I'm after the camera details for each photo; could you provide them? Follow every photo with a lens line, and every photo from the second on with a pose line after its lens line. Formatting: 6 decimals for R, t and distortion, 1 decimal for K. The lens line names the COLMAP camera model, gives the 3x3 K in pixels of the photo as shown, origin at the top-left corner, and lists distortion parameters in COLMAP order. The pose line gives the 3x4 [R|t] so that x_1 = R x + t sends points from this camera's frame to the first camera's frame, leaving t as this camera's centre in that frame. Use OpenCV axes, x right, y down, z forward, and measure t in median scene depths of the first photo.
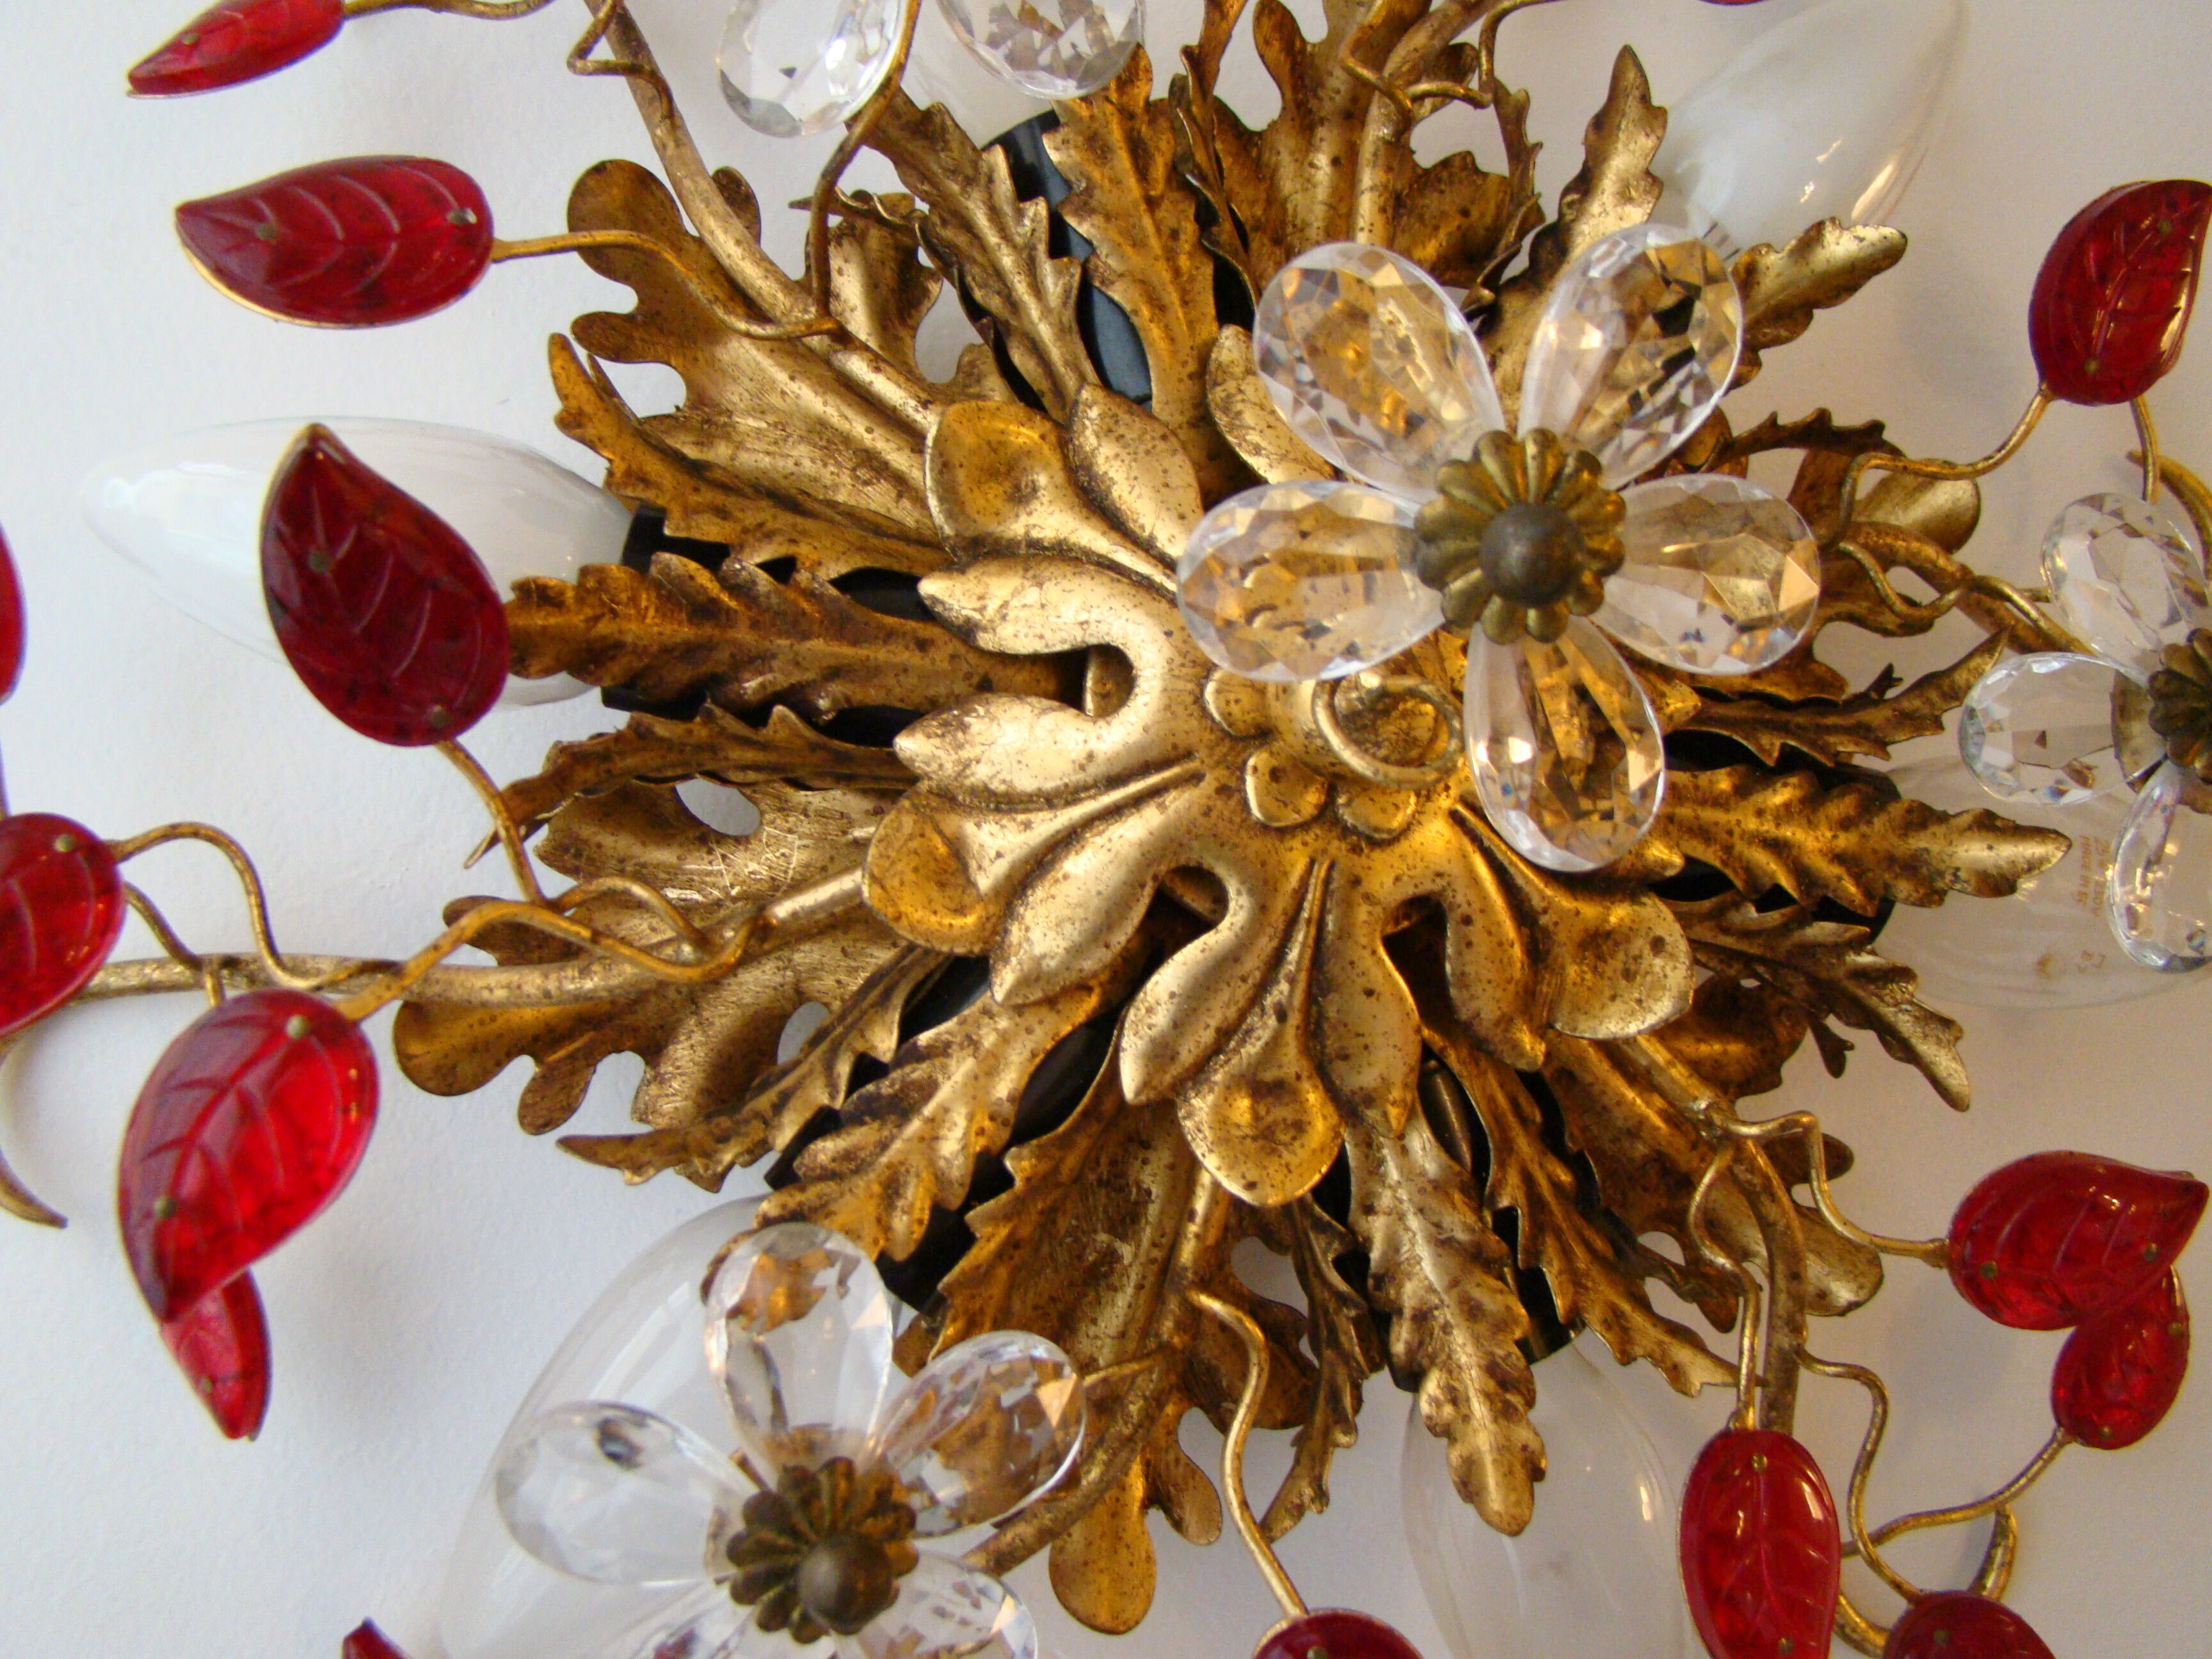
lens RADIAL K [[2030.1, 0, 1105.7], [0, 2030.1, 817.9], [0, 0, 1]] dist [-0.161218, 0.000000]
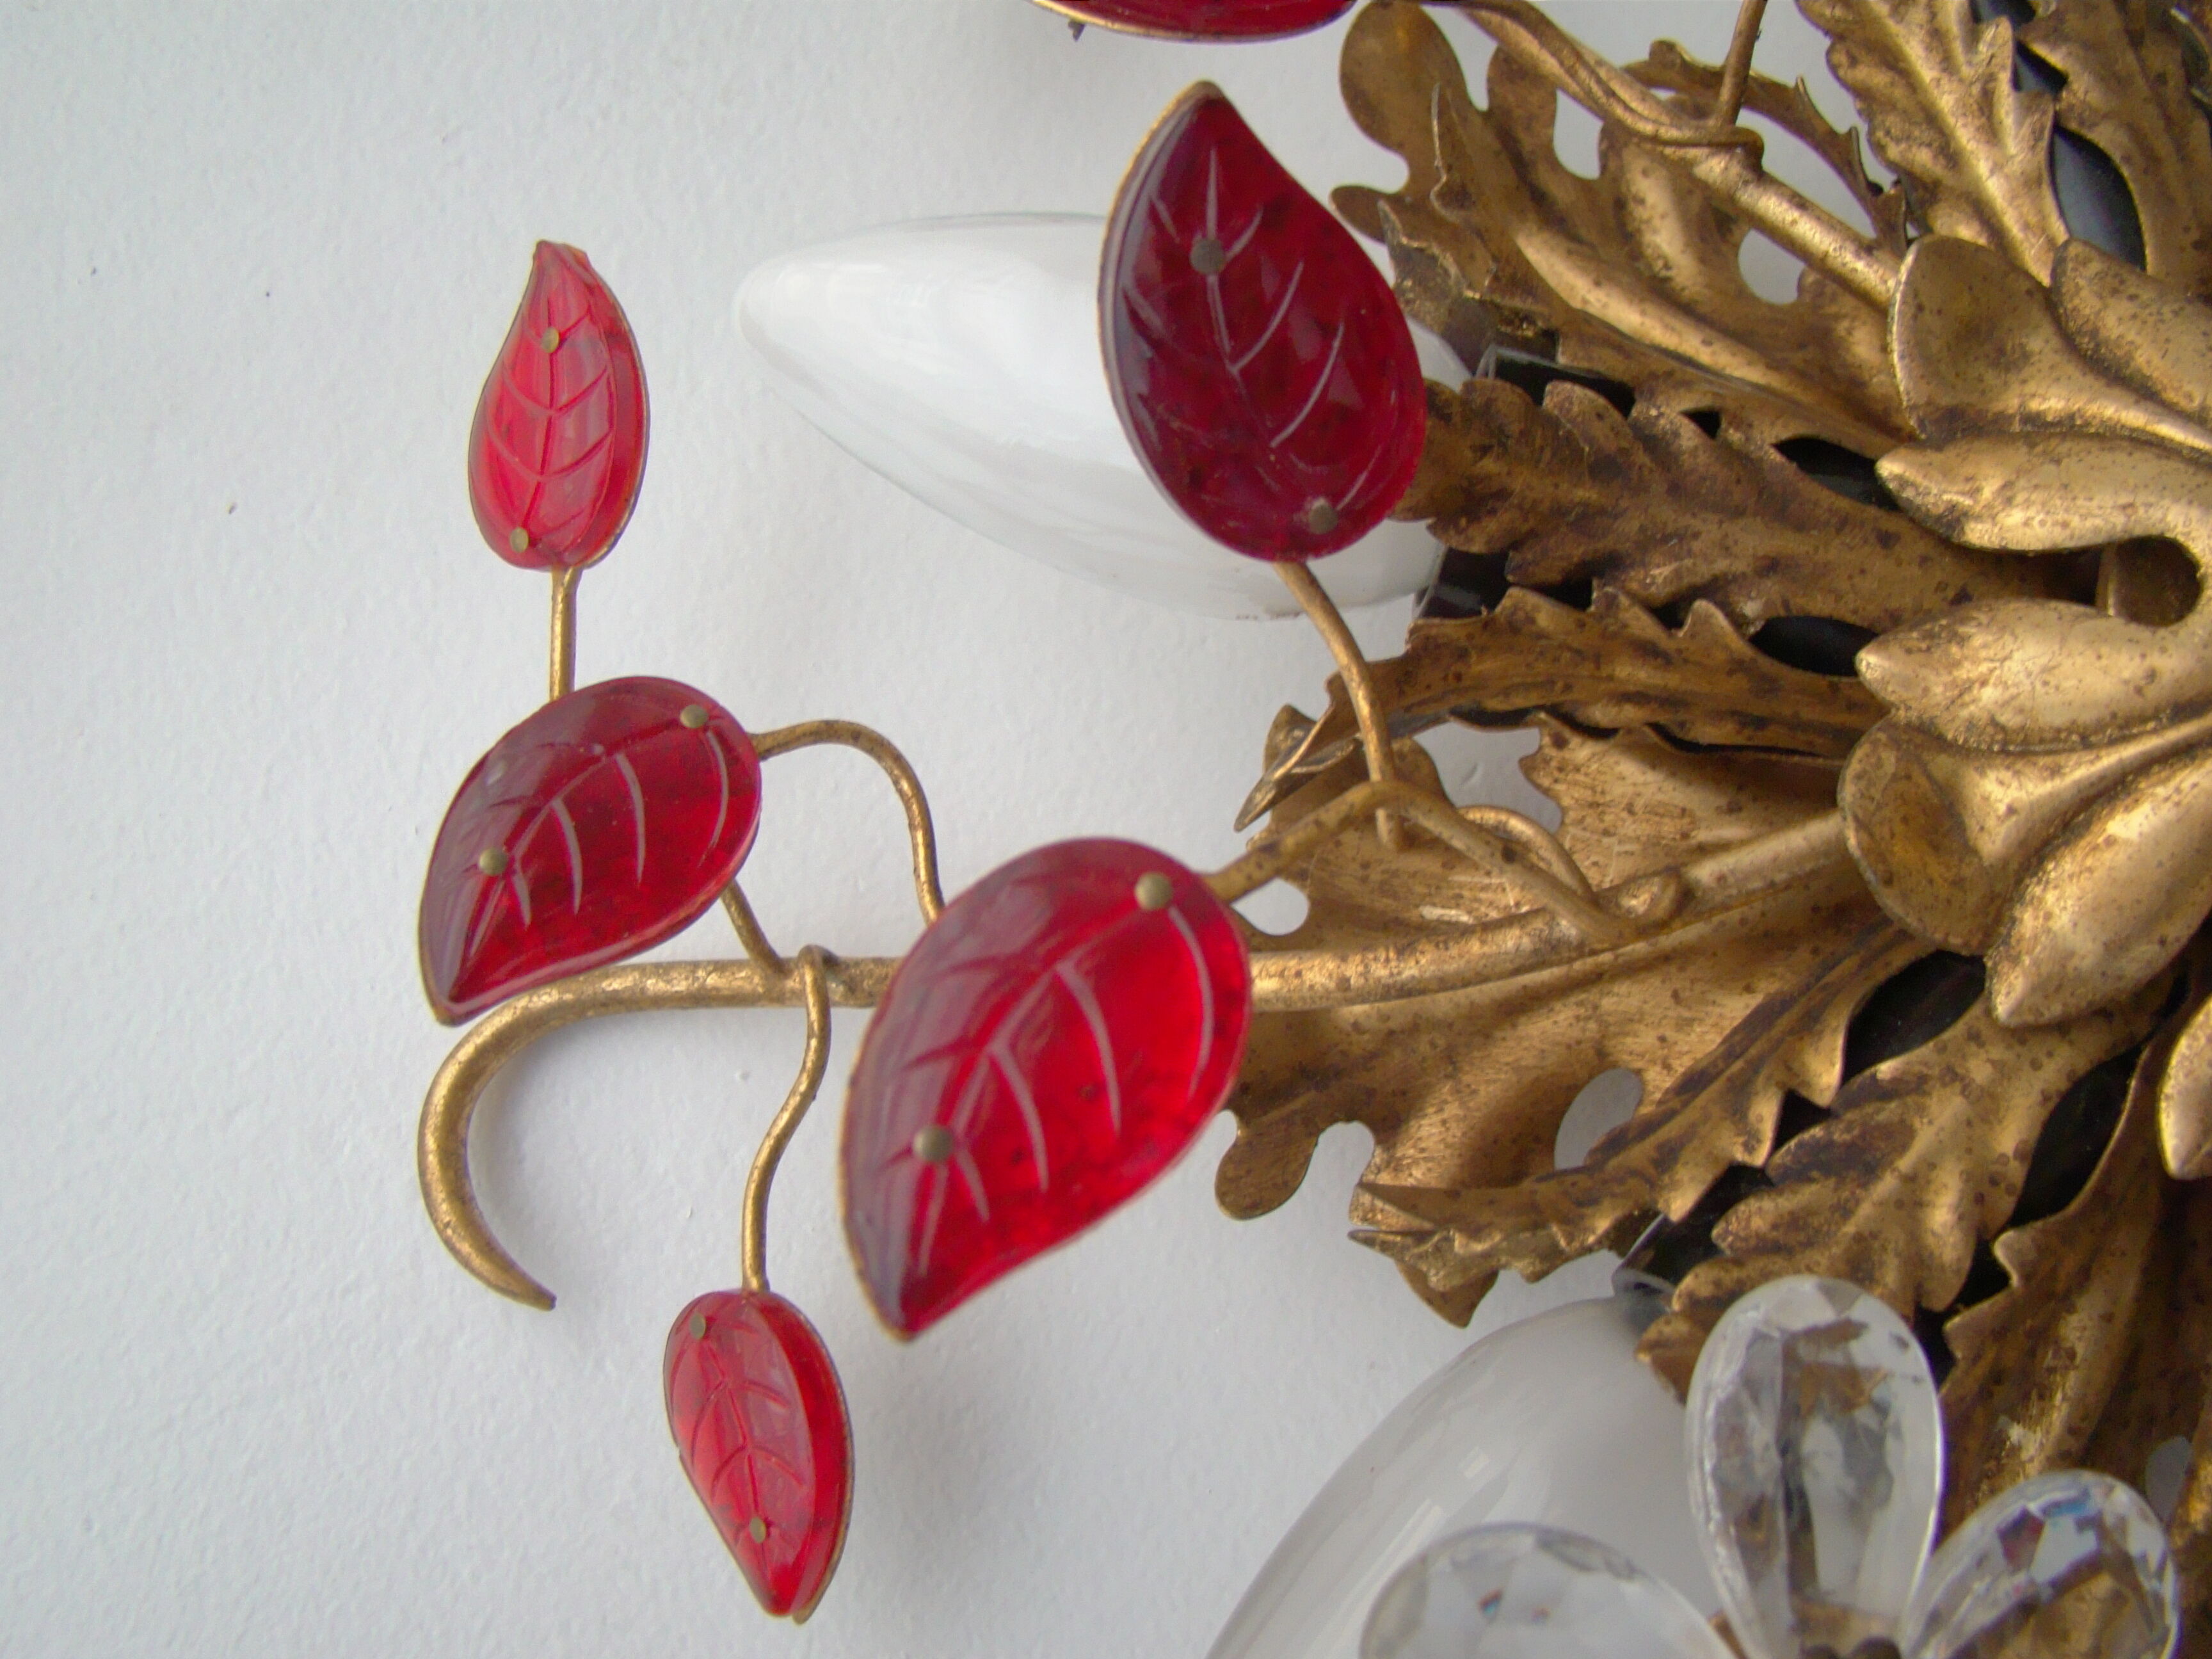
lens RADIAL K [[2128.1, 0, 1113.2], [0, 2128.1, 823.4], [0, 0, 1]] dist [-0.151524, 0.000000]
pose [[0.991159, 0.055737, -0.120407, -0.274215], [-0.075184, 0.983666, -0.163552, 0.163067], [0.109324, 0.171158, 0.979159, 0.242331]]
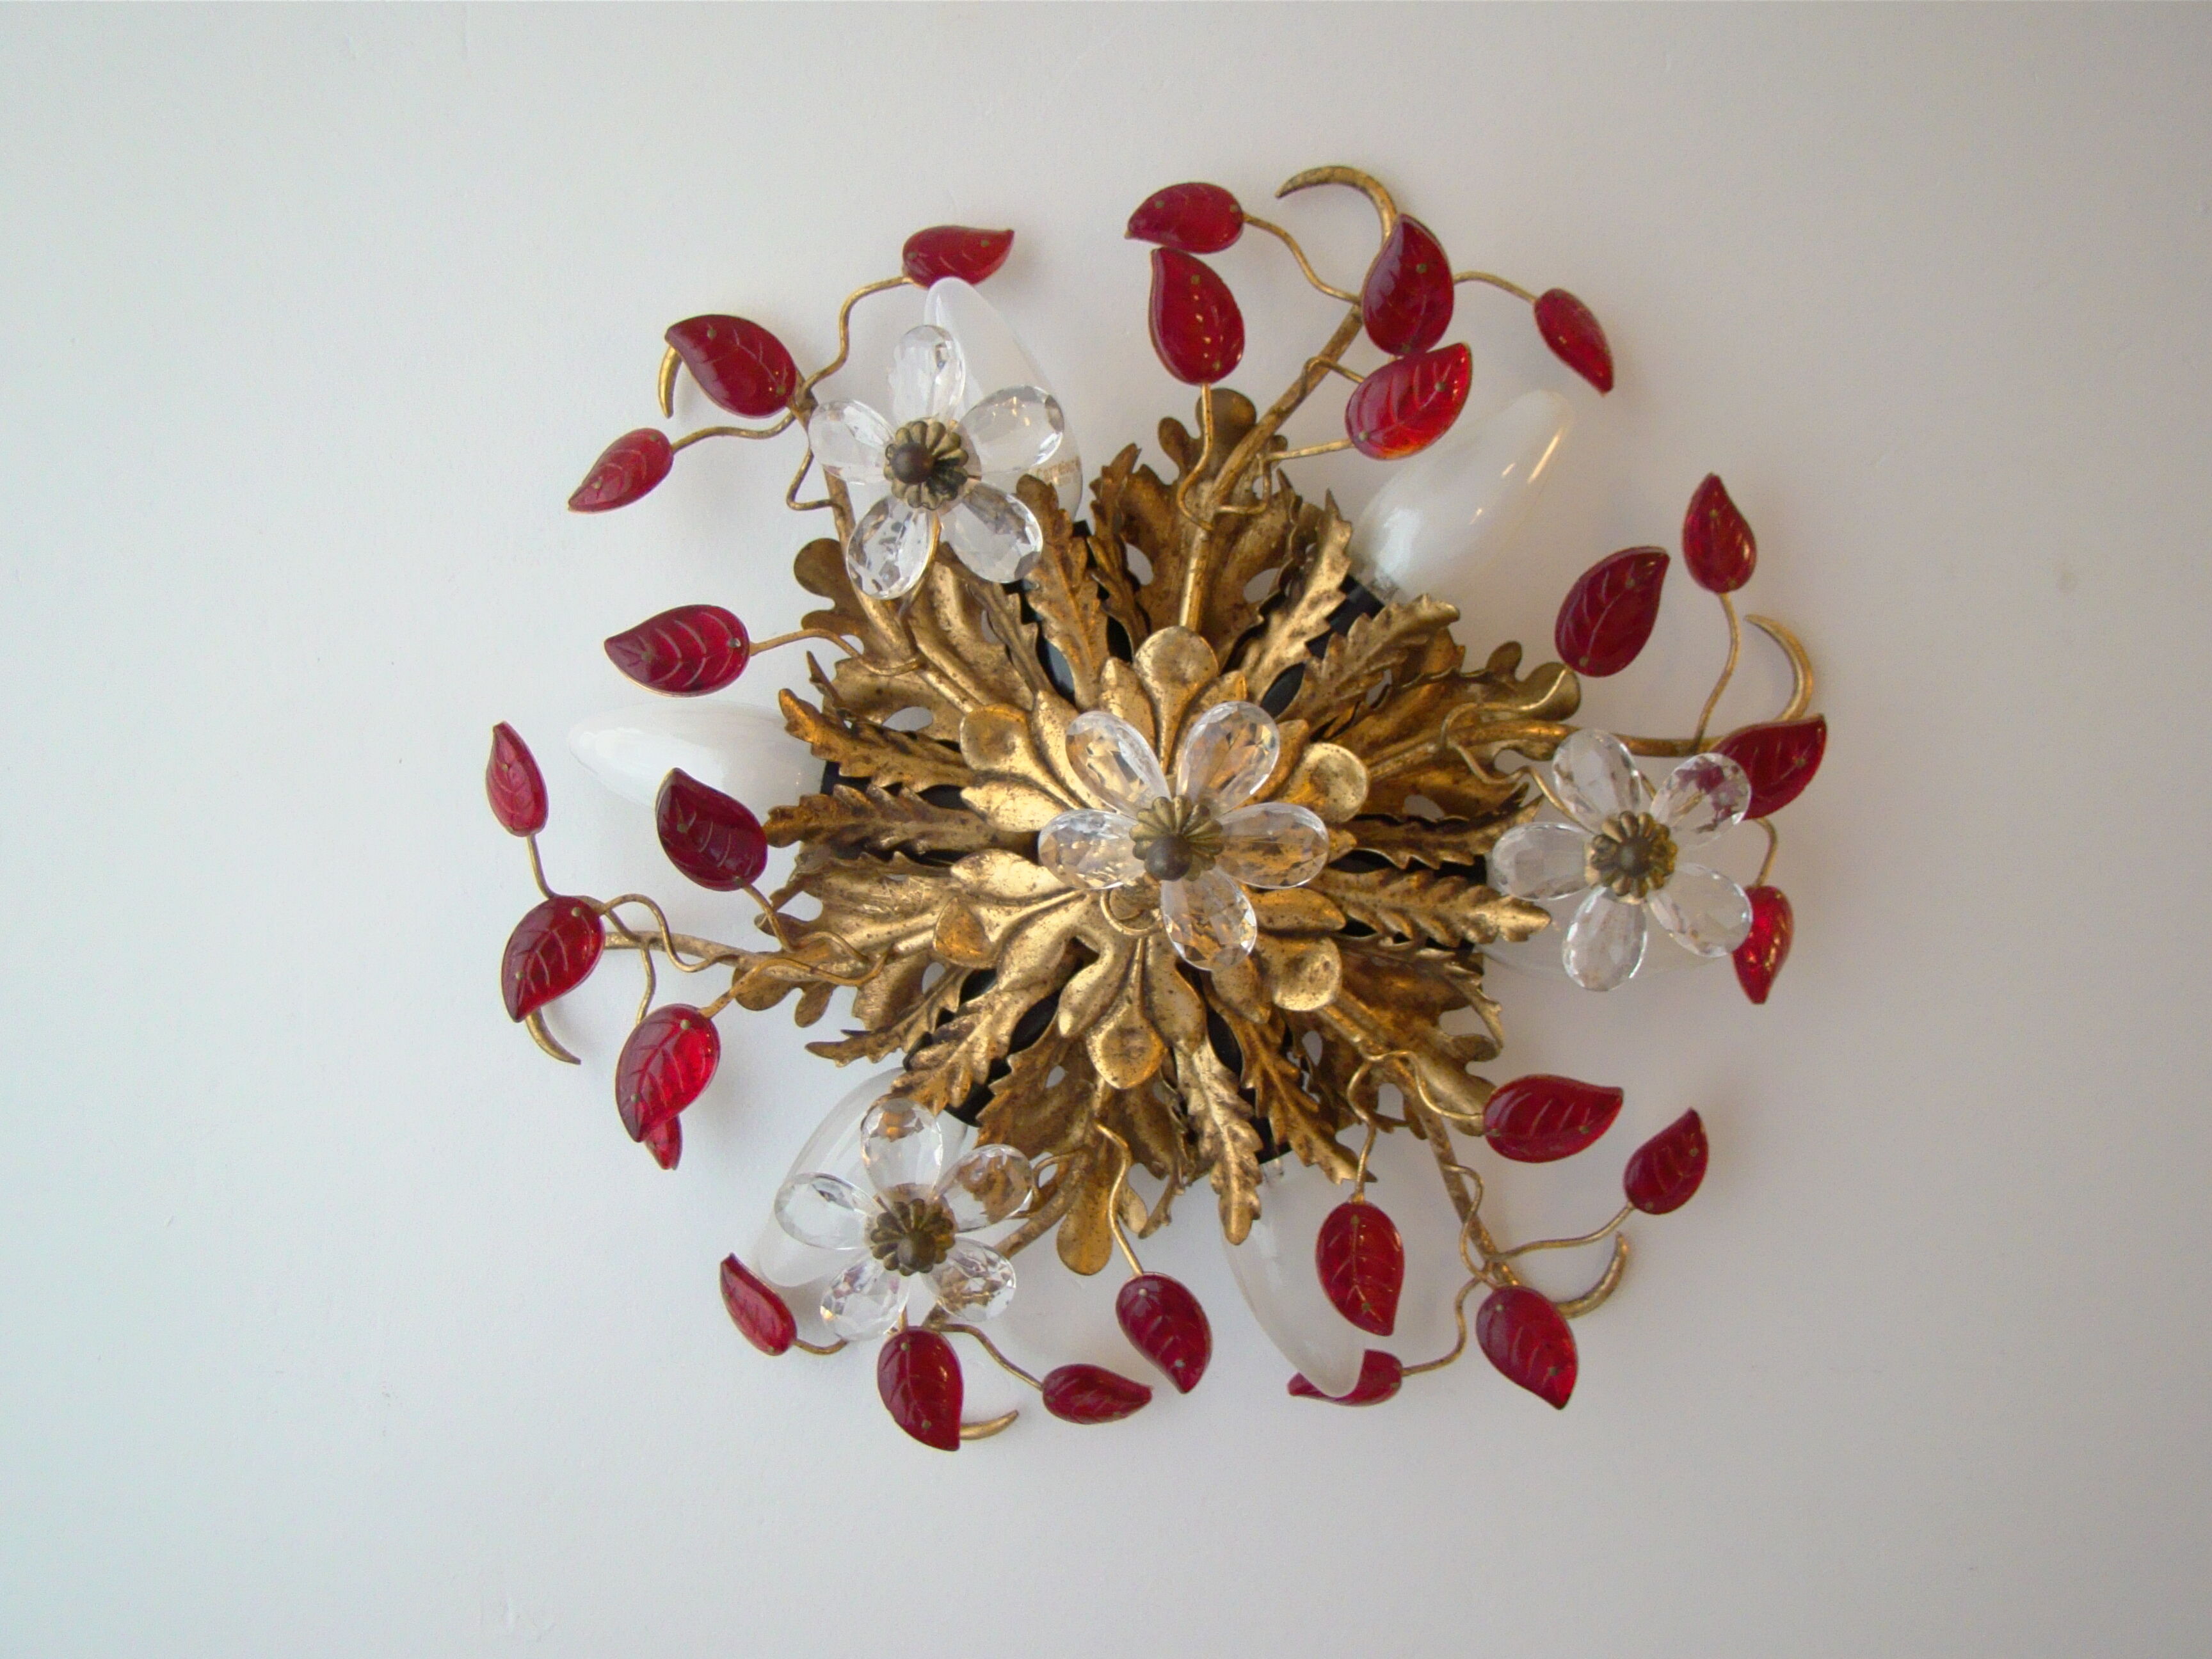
lens RADIAL K [[2030.1, 0, 1107.9], [0, 2030.1, 820.1], [0, 0, 1]] dist [-0.161218, 0.000000]
pose [[0.982194, 0.014352, -0.187322, 0.451276], [0.021039, 0.982404, 0.185580, -0.475144], [0.186689, -0.186217, 0.964609, -1.001391]]
